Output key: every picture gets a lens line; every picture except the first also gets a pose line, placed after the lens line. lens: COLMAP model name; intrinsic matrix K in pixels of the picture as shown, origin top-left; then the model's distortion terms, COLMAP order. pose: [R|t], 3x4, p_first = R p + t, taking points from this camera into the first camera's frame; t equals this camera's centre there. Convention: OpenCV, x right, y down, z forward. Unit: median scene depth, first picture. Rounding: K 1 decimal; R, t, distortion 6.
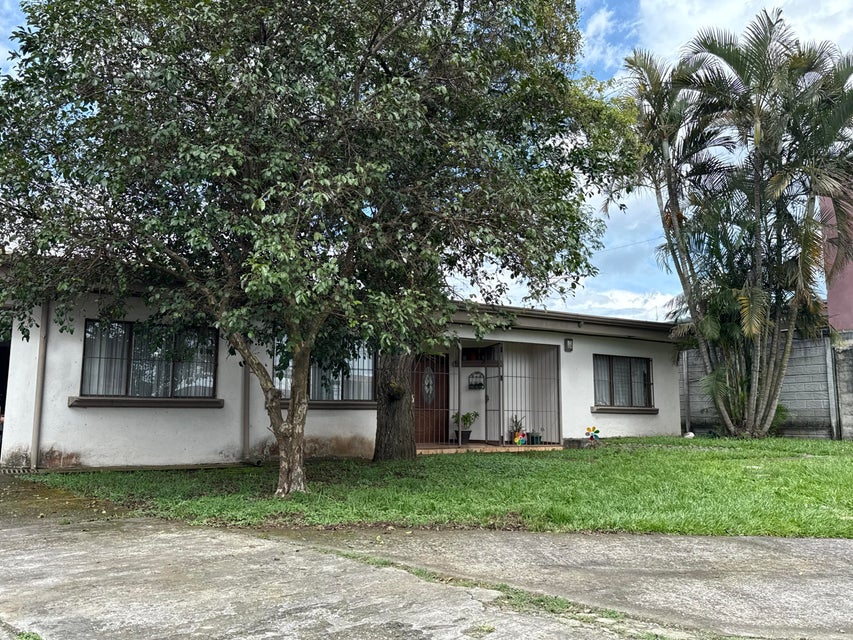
lens RADIAL K [[702.4, 0, 424.1], [0, 702.4, 323.4], [0, 0, 1]] dist [0.068449, -0.094572]
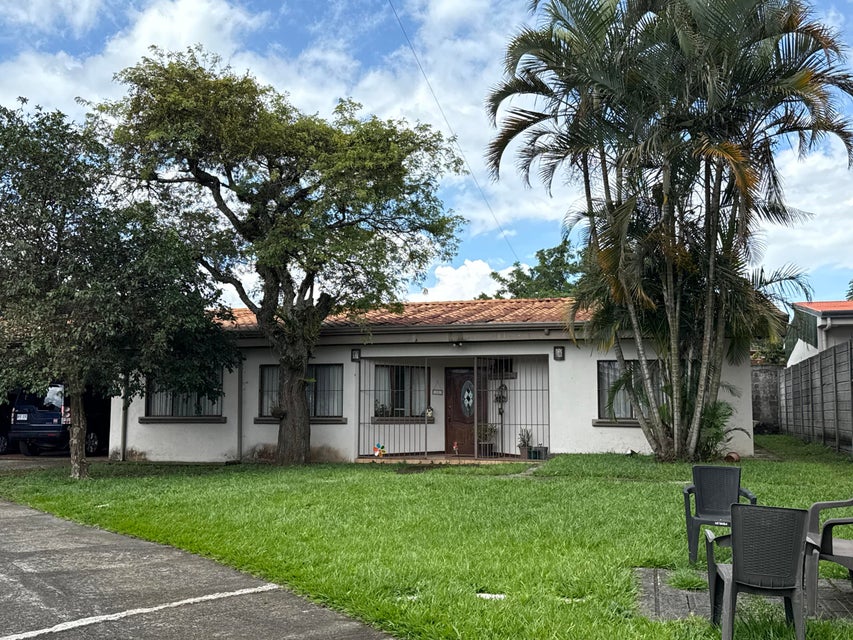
lens RADIAL K [[890.7, 0, 422.4], [0, 890.7, 321.3], [0, 0, 1]] dist [0.069672, 0.000000]
pose [[0.687153, -0.081265, -0.721953, 0.943675], [0.095281, 0.995222, -0.021337, -0.003576], [0.720238, -0.054126, 0.691613, 0.055594]]
